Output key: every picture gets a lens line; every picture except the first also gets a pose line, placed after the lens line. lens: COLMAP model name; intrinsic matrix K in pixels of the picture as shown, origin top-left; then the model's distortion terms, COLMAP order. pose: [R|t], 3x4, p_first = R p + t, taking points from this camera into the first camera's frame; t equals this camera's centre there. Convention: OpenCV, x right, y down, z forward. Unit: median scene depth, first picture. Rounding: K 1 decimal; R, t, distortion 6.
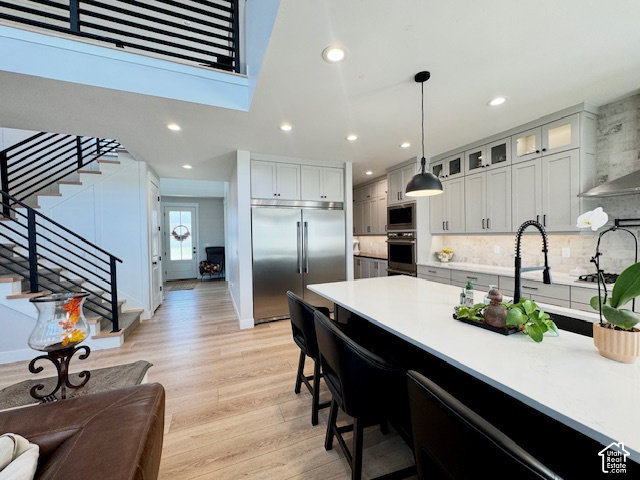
lens RADIAL K [[253.5, 0, 320.0], [0, 253.5, 240.0], [0, 0, 1]] dist [-0.003010, -0.000441]
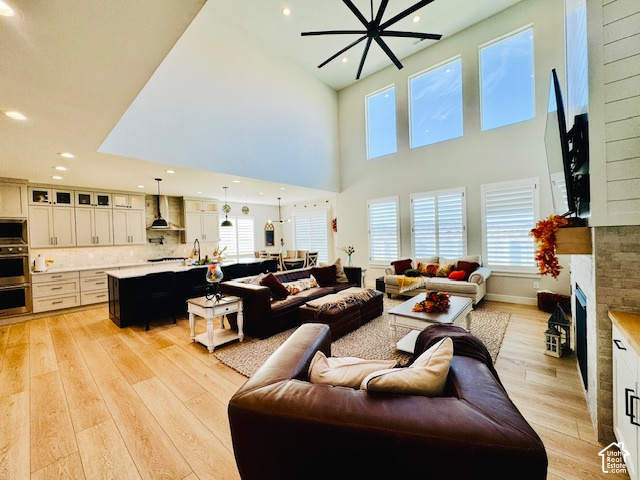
lens RADIAL K [[254.9, 0, 319.3], [0, 254.9, 239.3], [0, 0, 1]] dist [-0.002027, -0.000516]
pose [[-0.439617, 0.019767, 0.897968, -1.463489], [0.053851, 0.998539, 0.004383, 0.001663], [-0.896570, 0.050283, -0.440039, 0.422793]]
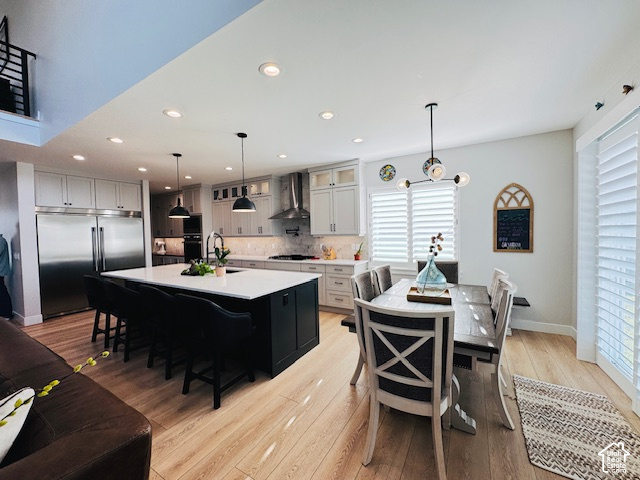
lens RADIAL K [[254.9, 0, 319.3], [0, 254.9, 239.3], [0, 0, 1]] dist [-0.002027, -0.000516]
pose [[0.804877, -0.015925, 0.593228, 0.069983], [0.017563, 0.999841, 0.003012, -0.002510], [-0.593182, 0.007994, 0.805029, -0.690369]]
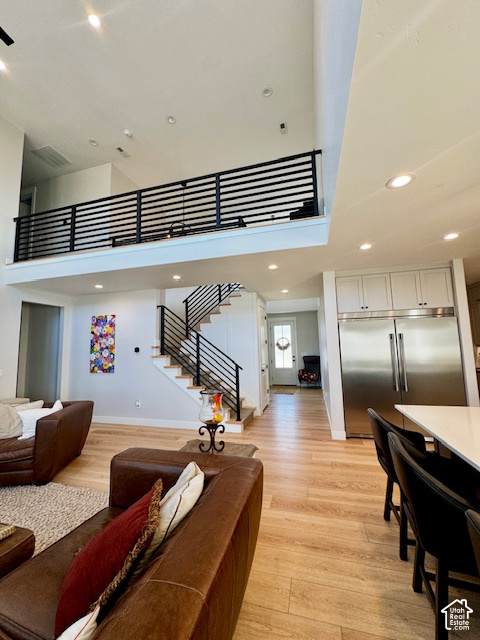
lens RADIAL K [[254.9, 0, 242.2], [0, 254.9, 320.2], [0, 0, 1]] dist [-0.002027, -0.000516]
pose [[0.783721, -0.069240, -0.617242, 0.080653], [0.003729, 0.994274, -0.106799, -0.026300], [0.621102, 0.081399, 0.779491, -0.089845]]
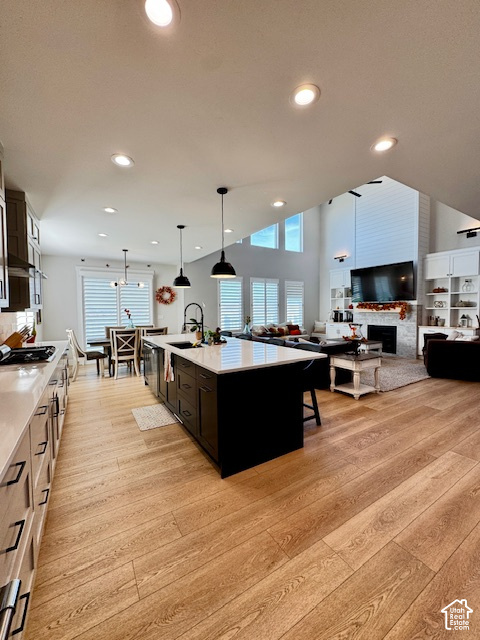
lens RADIAL K [[254.9, 0, 242.2], [0, 254.9, 320.2], [0, 0, 1]] dist [-0.002027, -0.000516]
pose [[-0.987379, 0.031723, -0.155167, 0.315352], [0.023140, 0.998117, 0.056815, -0.017229], [0.156677, 0.052507, -0.986253, 1.413973]]
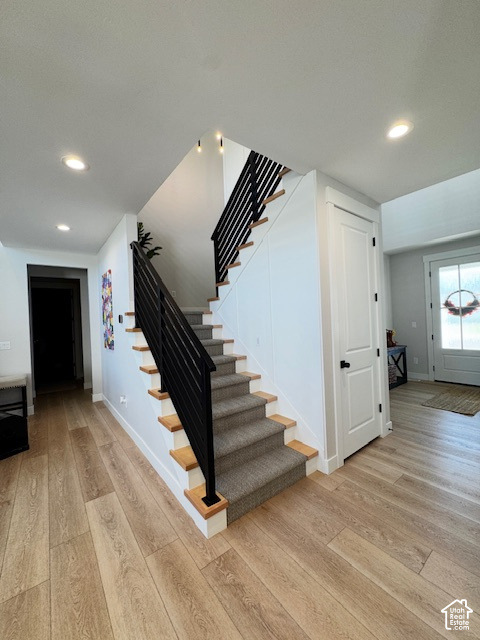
lens RADIAL K [[254.9, 0, 242.2], [0, 254.9, 320.2], [0, 0, 1]] dist [-0.002027, -0.000516]
pose [[0.253387, 0.005506, -0.967349, -0.271706], [0.020576, 0.999727, 0.011080, -0.010904], [0.967146, -0.022712, 0.253204, 0.876751]]
